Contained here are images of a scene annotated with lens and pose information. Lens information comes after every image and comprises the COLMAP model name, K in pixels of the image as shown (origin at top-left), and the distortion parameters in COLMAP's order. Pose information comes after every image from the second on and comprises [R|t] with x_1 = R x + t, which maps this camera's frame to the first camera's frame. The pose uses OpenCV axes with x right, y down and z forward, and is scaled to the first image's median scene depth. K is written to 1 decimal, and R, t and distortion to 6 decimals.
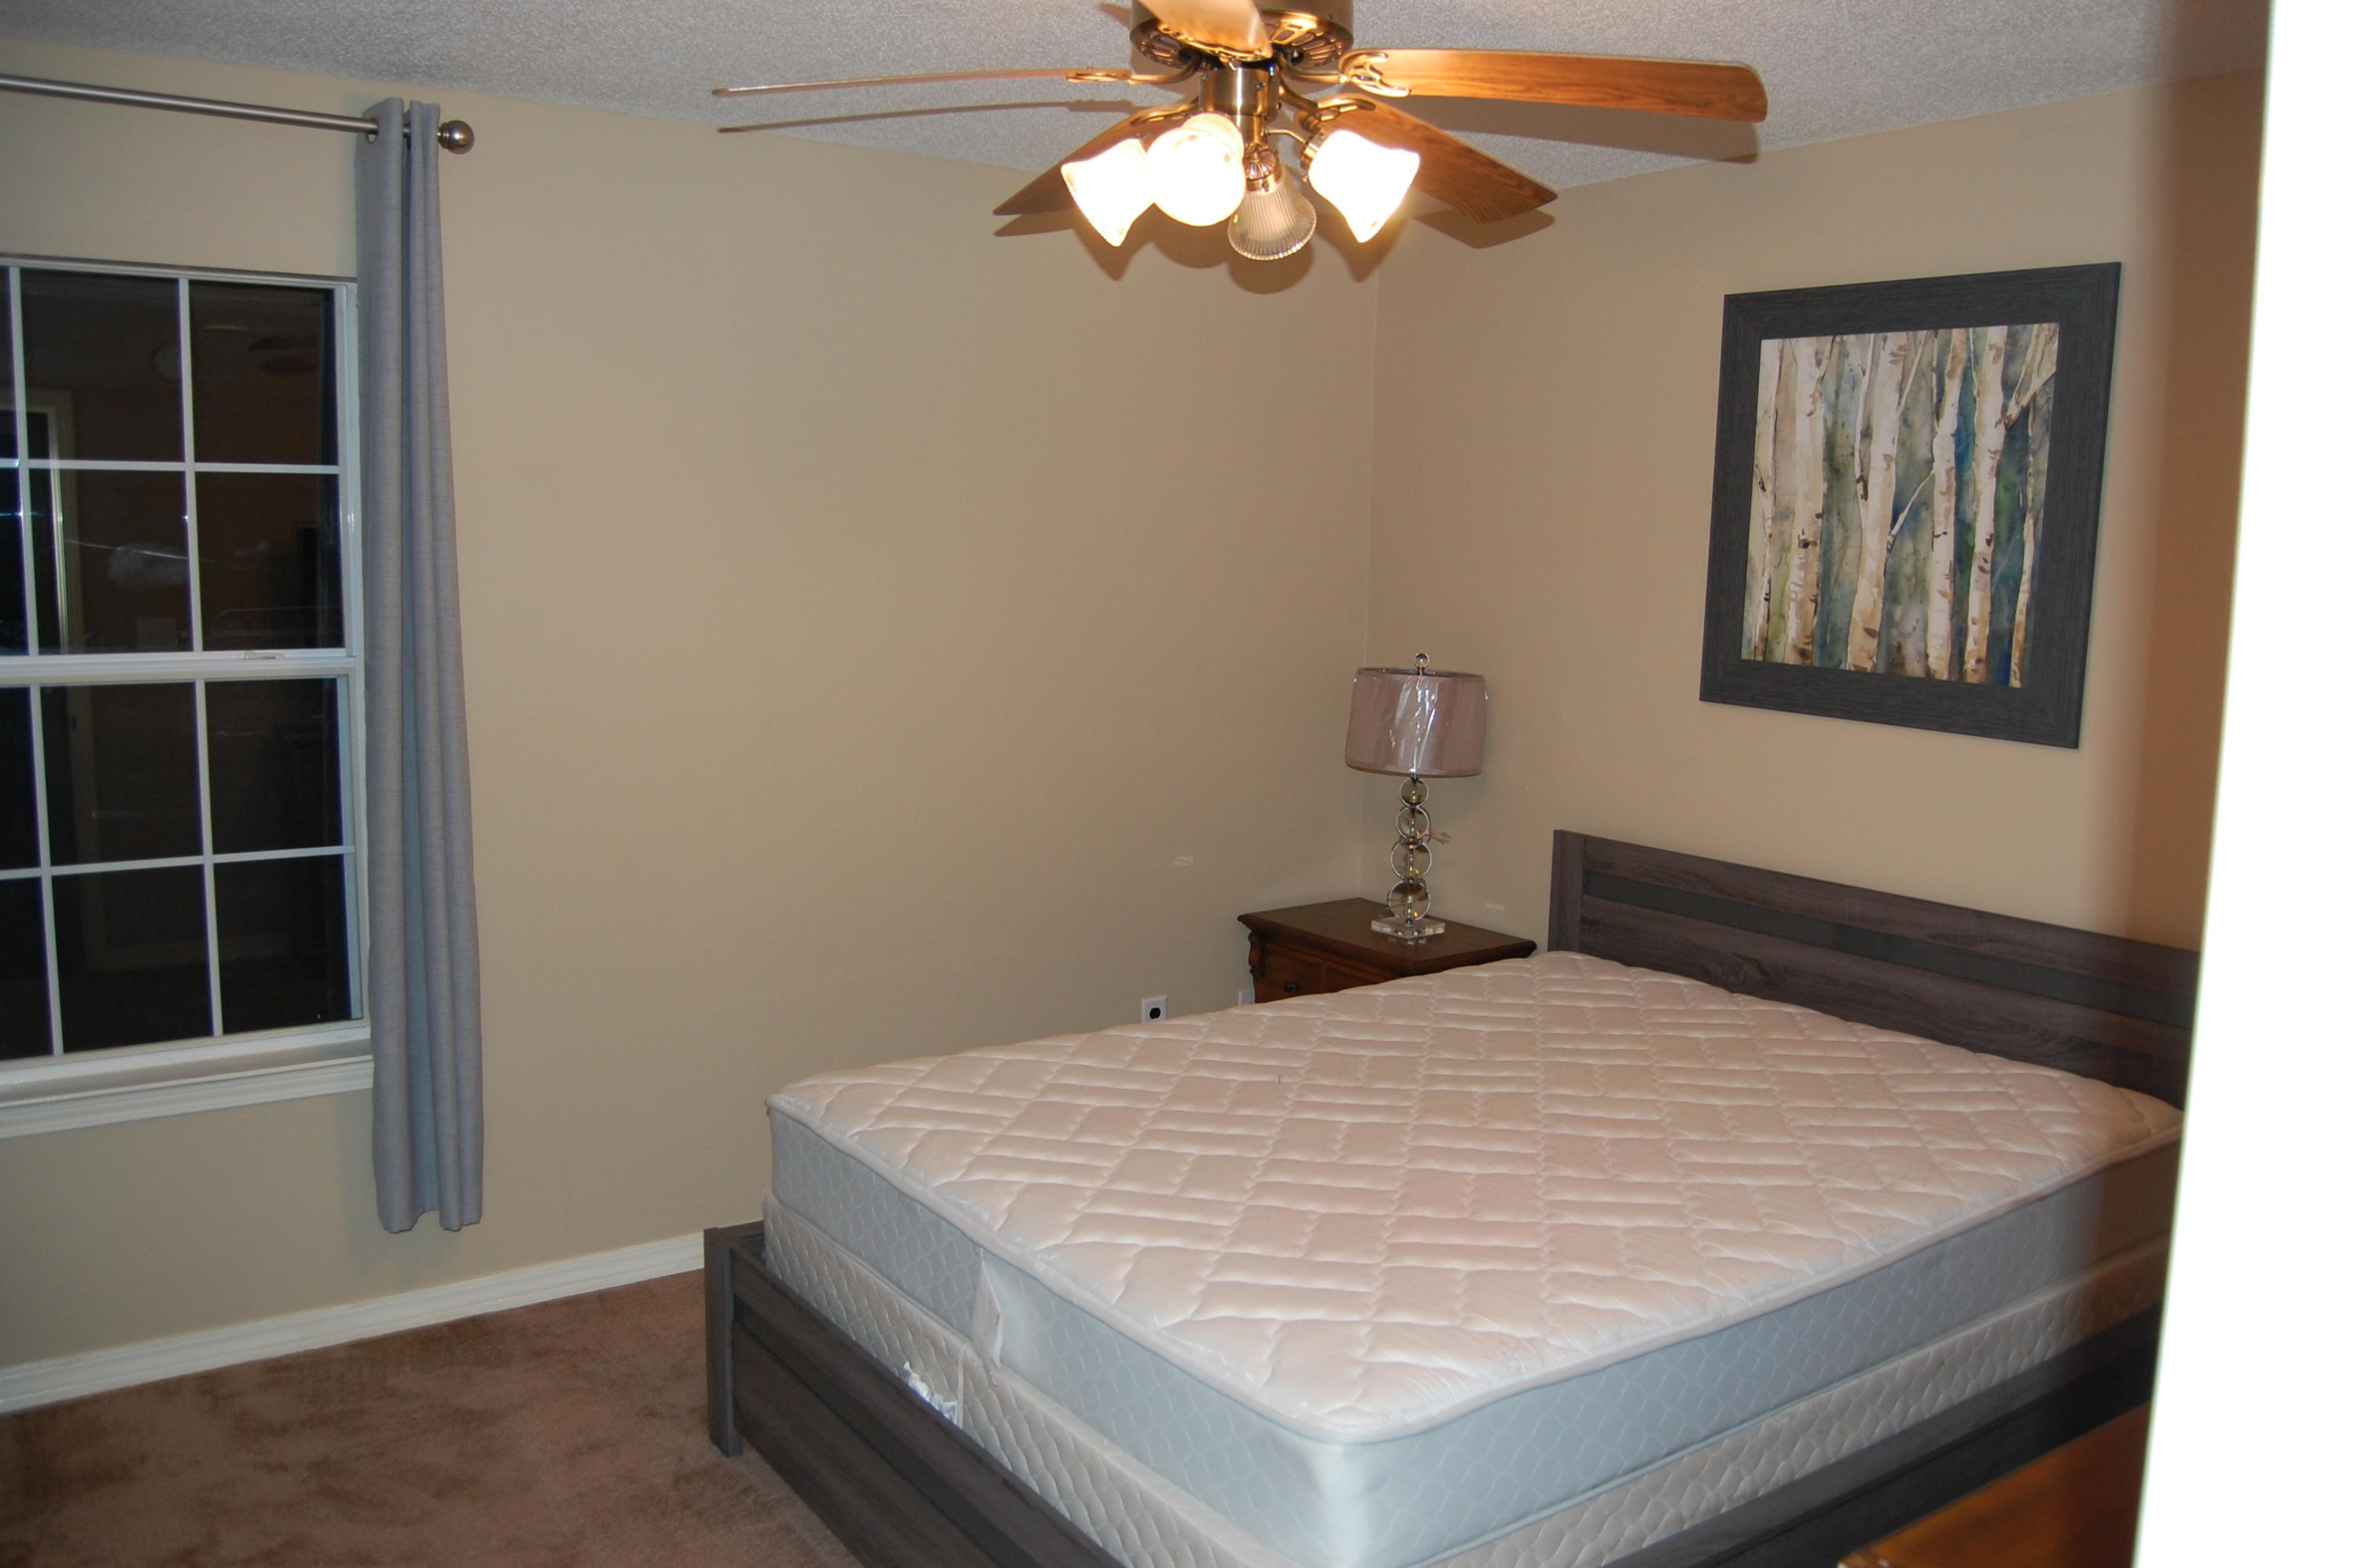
lens RADIAL K [[1853.9, 0, 1179.5], [0, 1853.9, 784.0], [0, 0, 1]] dist [-0.093437, 0.032285]
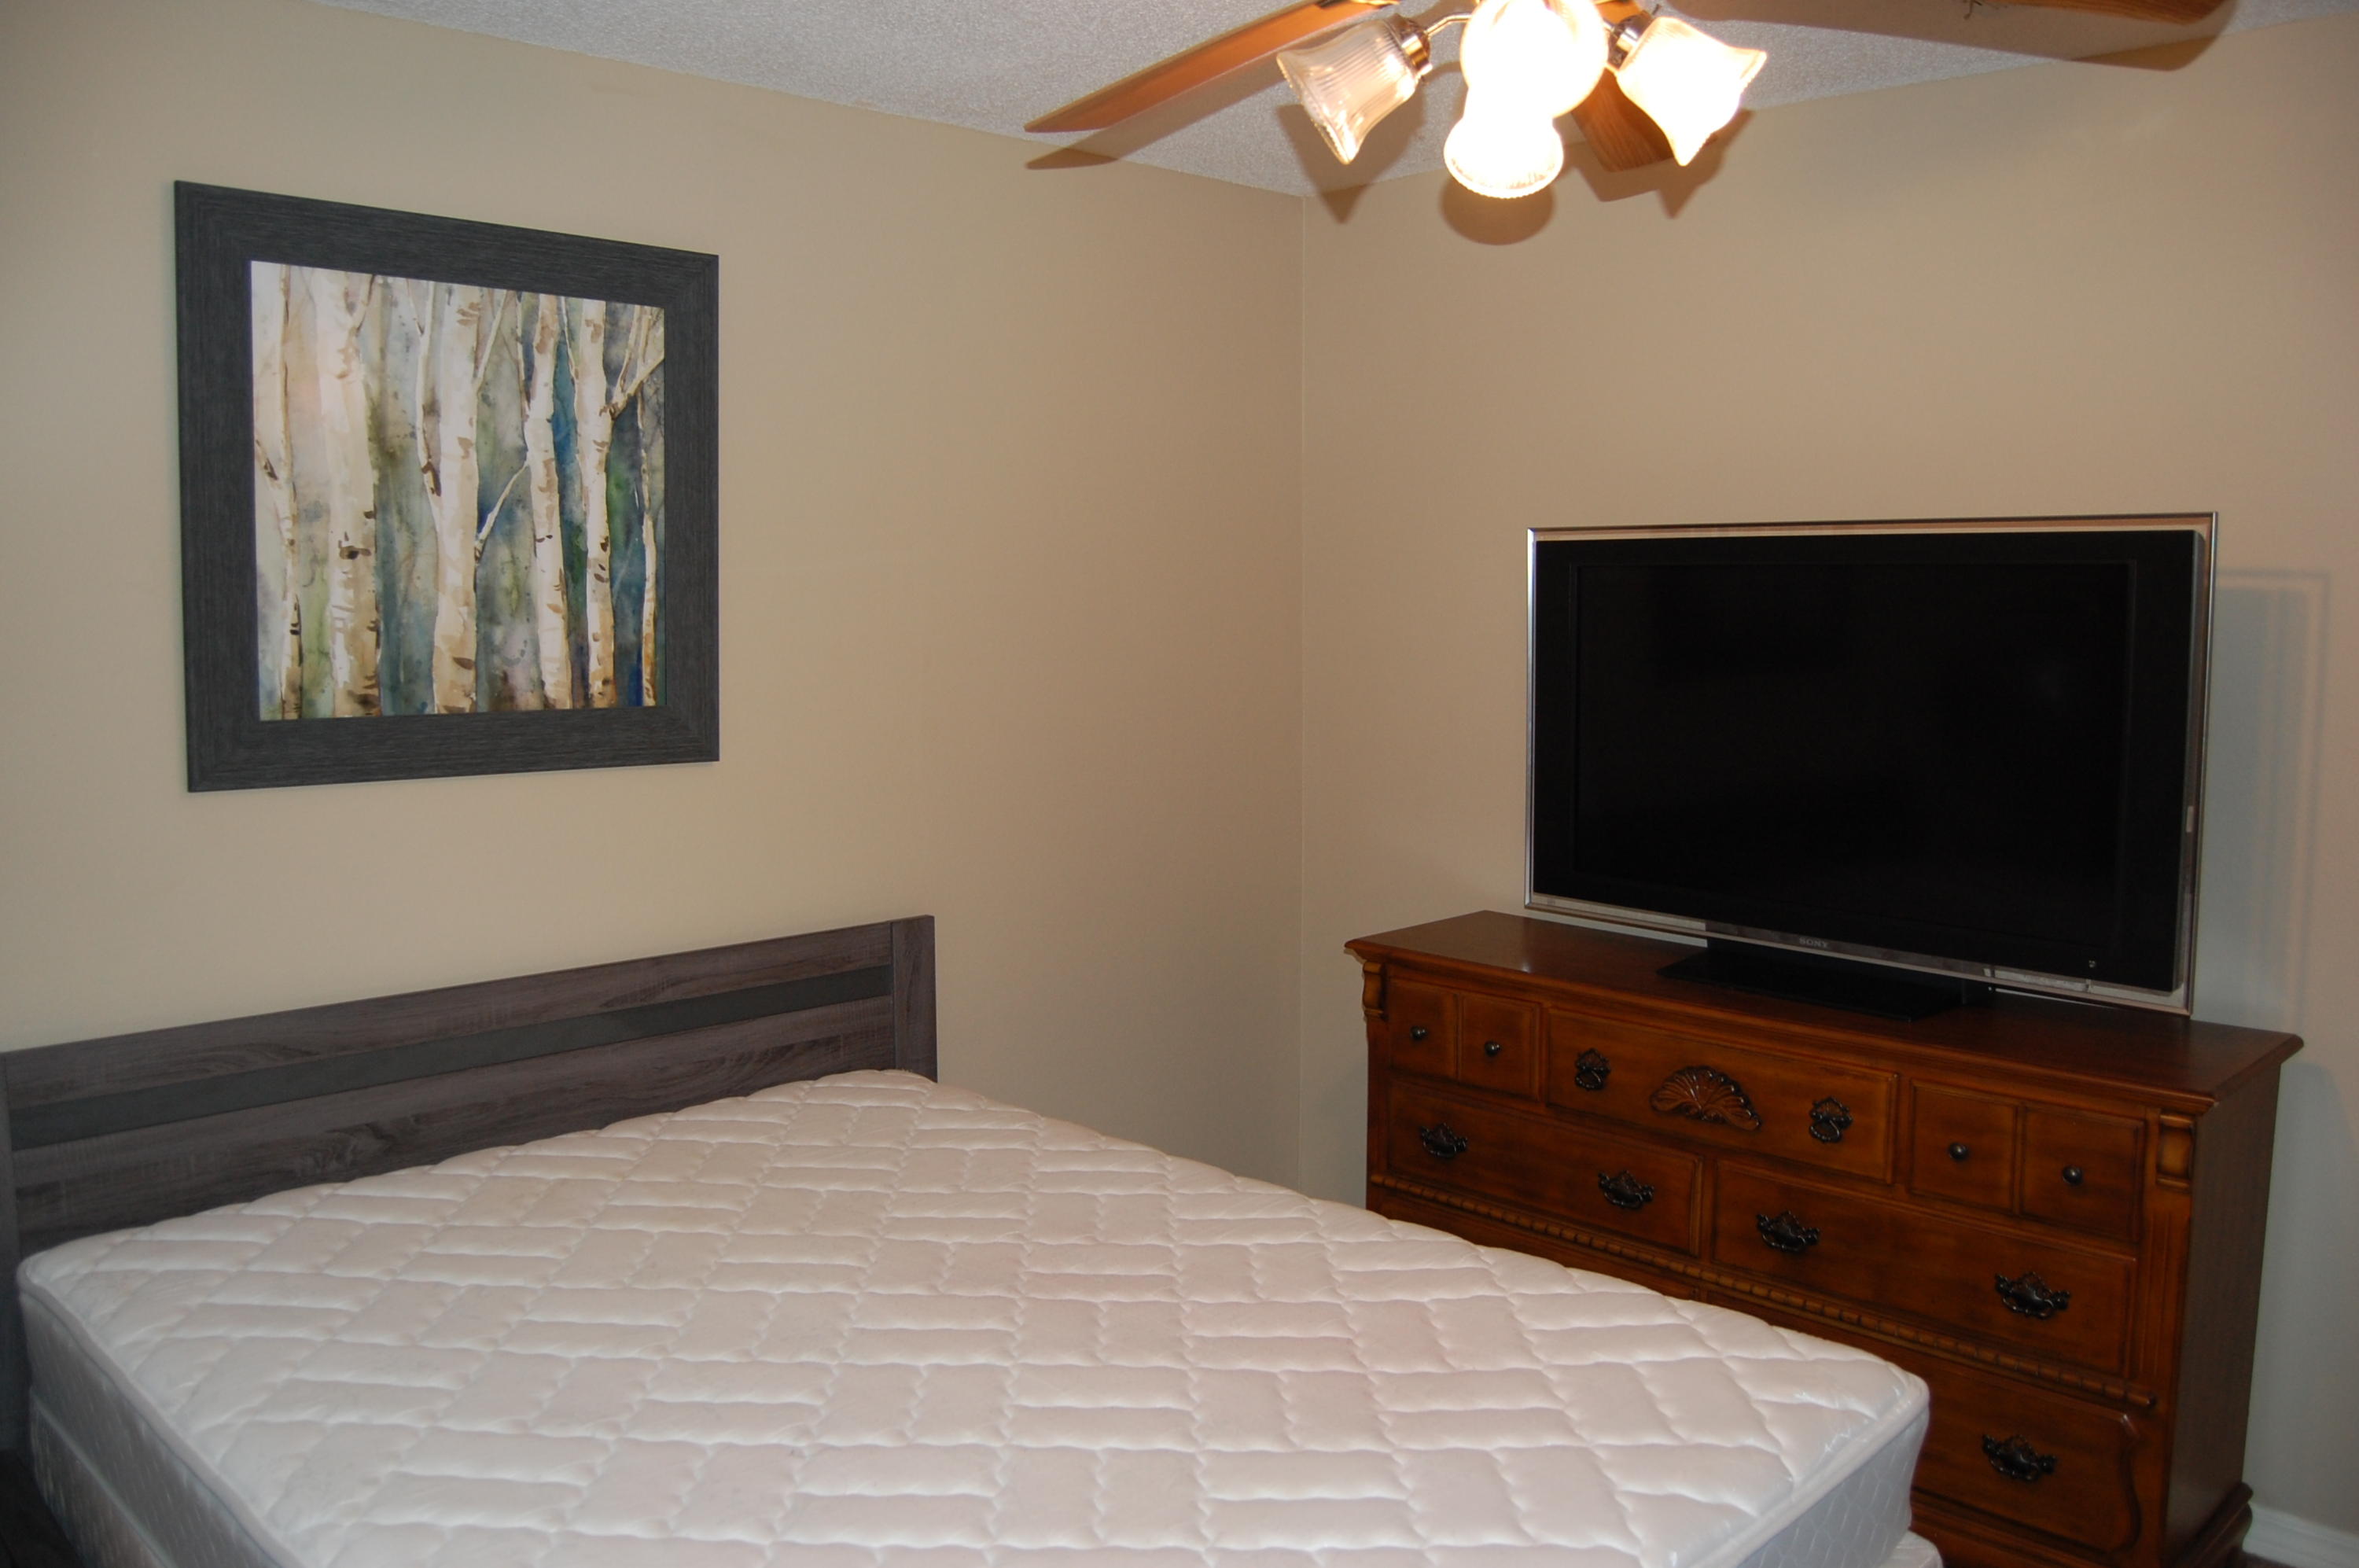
lens RADIAL K [[1853.9, 0, 1179.5], [0, 1853.9, 784.0], [0, 0, 1]] dist [-0.093437, 0.032285]
pose [[-0.156347, -0.131692, 0.978883, -0.465247], [0.124595, 0.980525, 0.151813, -0.116495], [-0.979812, 0.145700, -0.136894, 0.838090]]
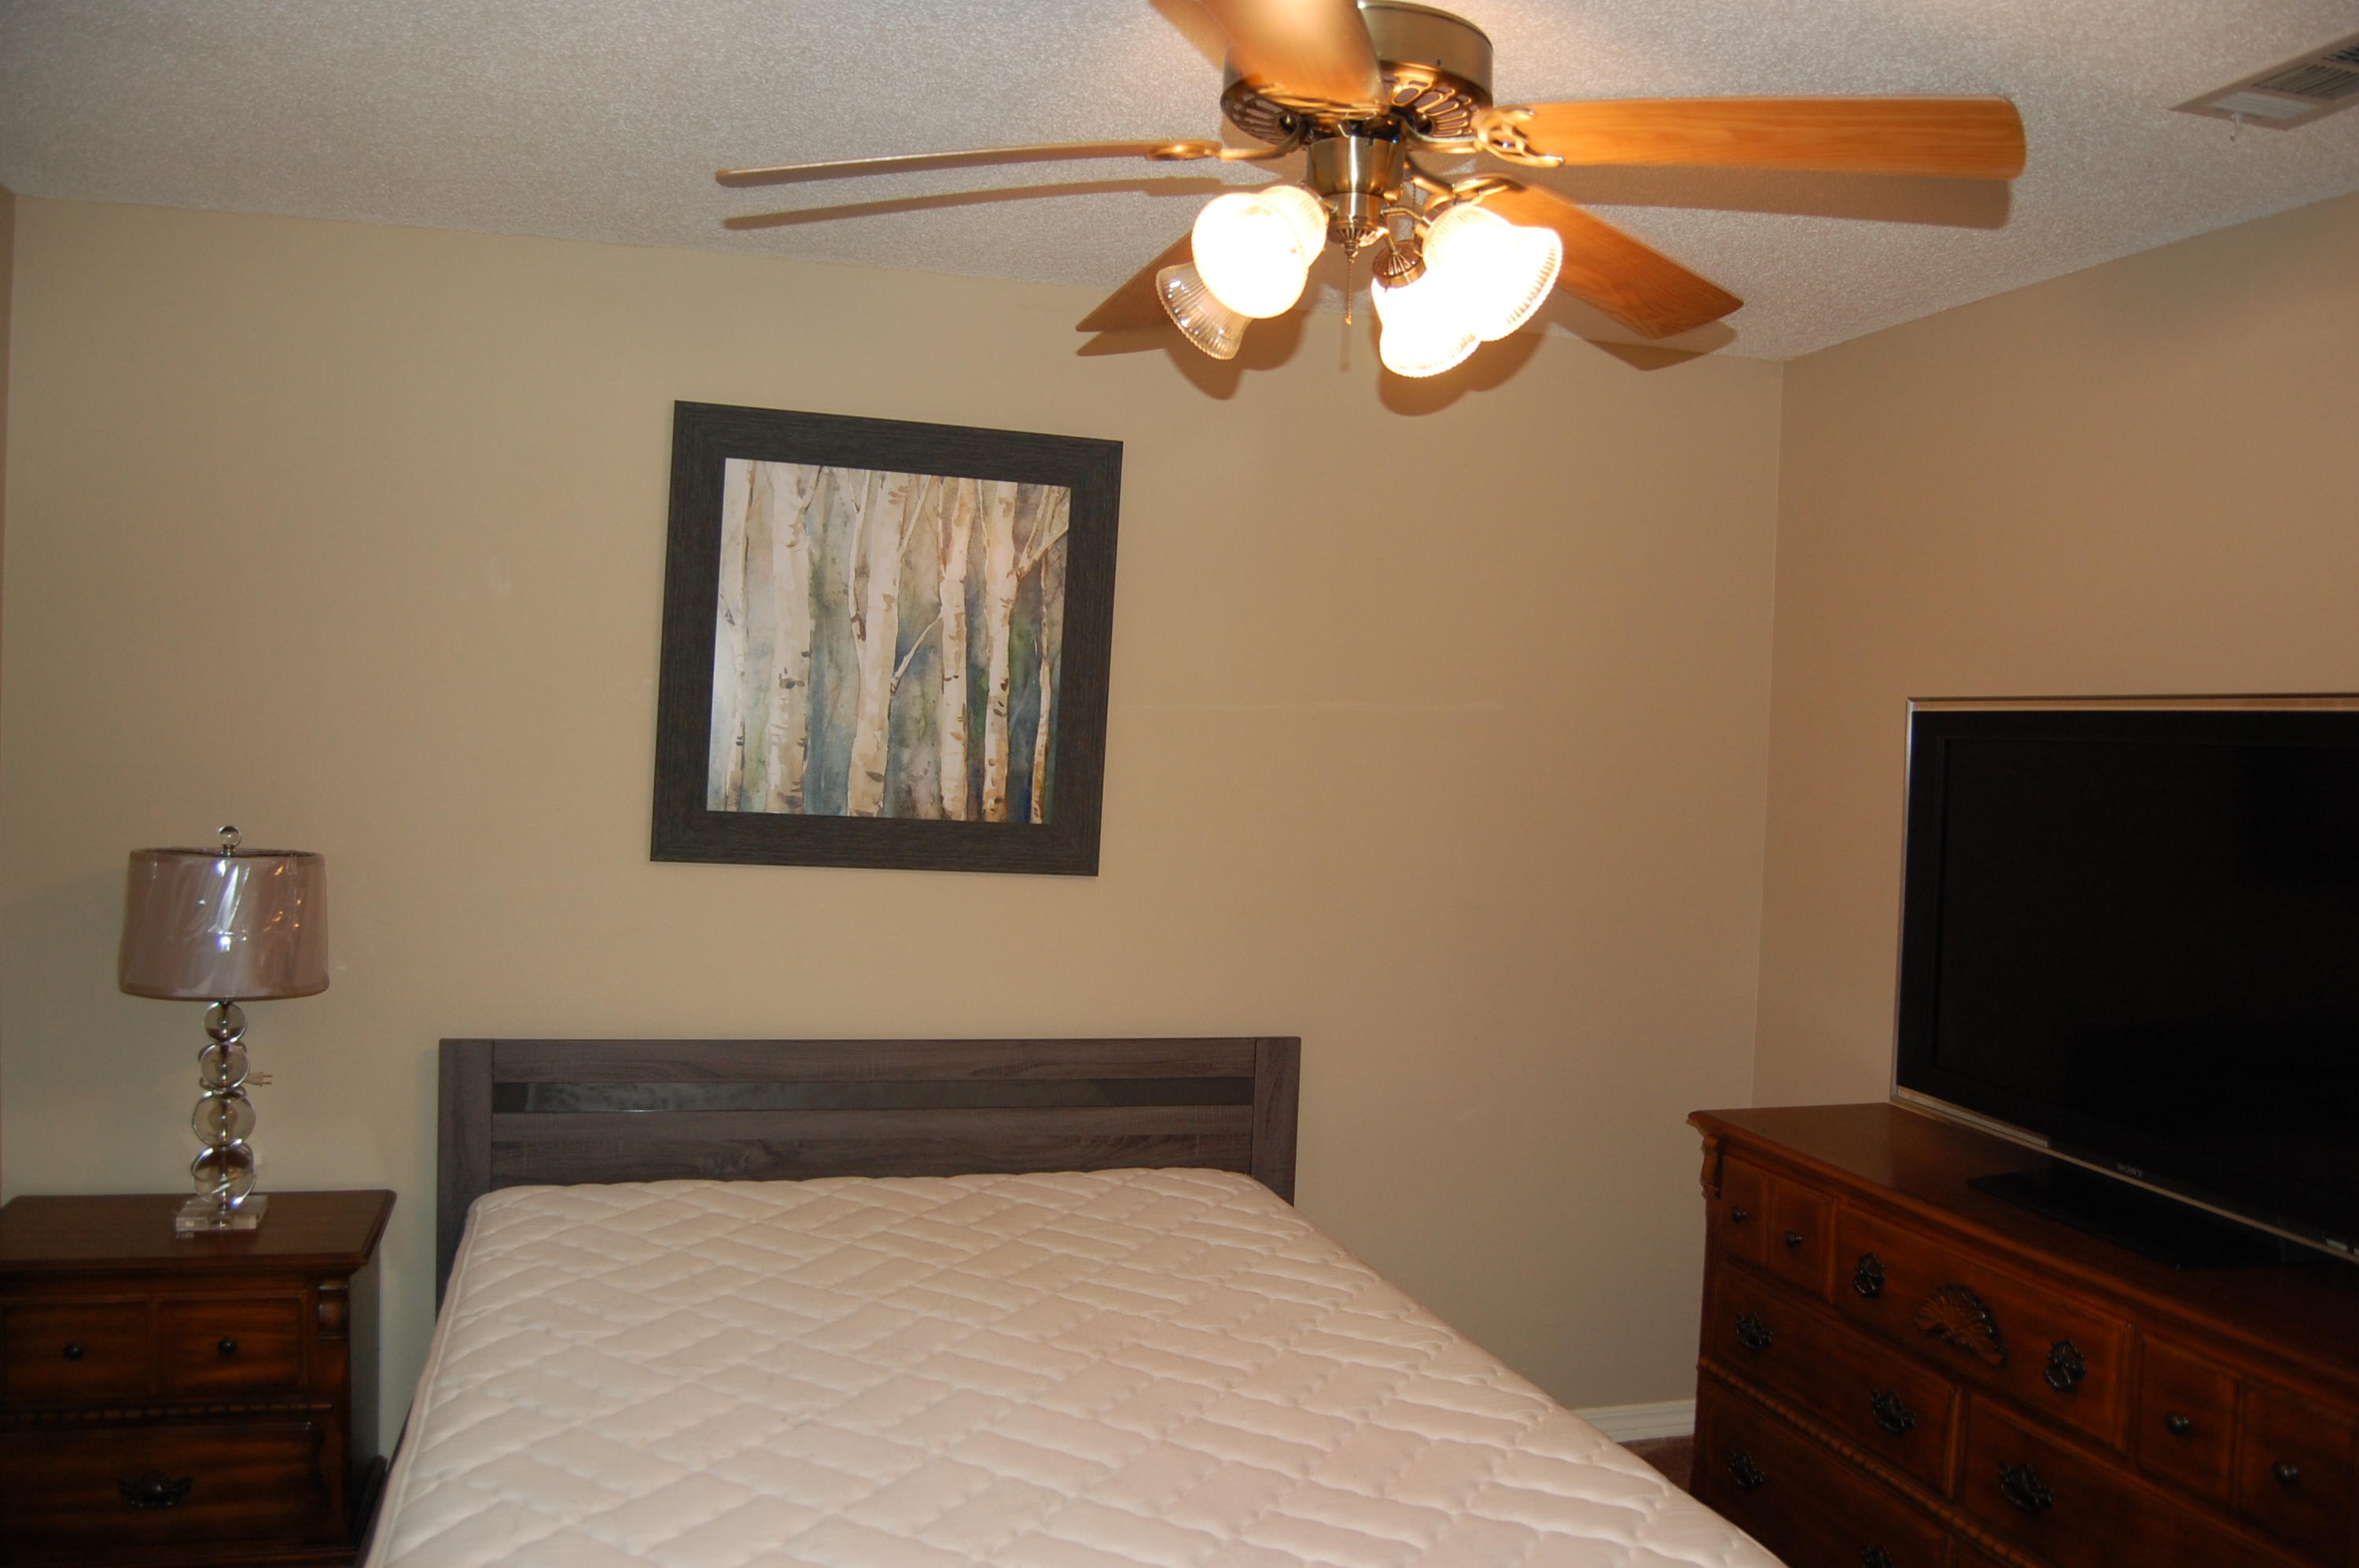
lens RADIAL K [[1853.9, 0, 1179.5], [0, 1853.9, 784.0], [0, 0, 1]] dist [-0.093437, 0.032285]
pose [[0.332494, -0.042569, 0.942144, -0.508056], [0.090934, 0.995773, 0.012900, -0.079255], [-0.938711, 0.081384, 0.334960, 0.536450]]
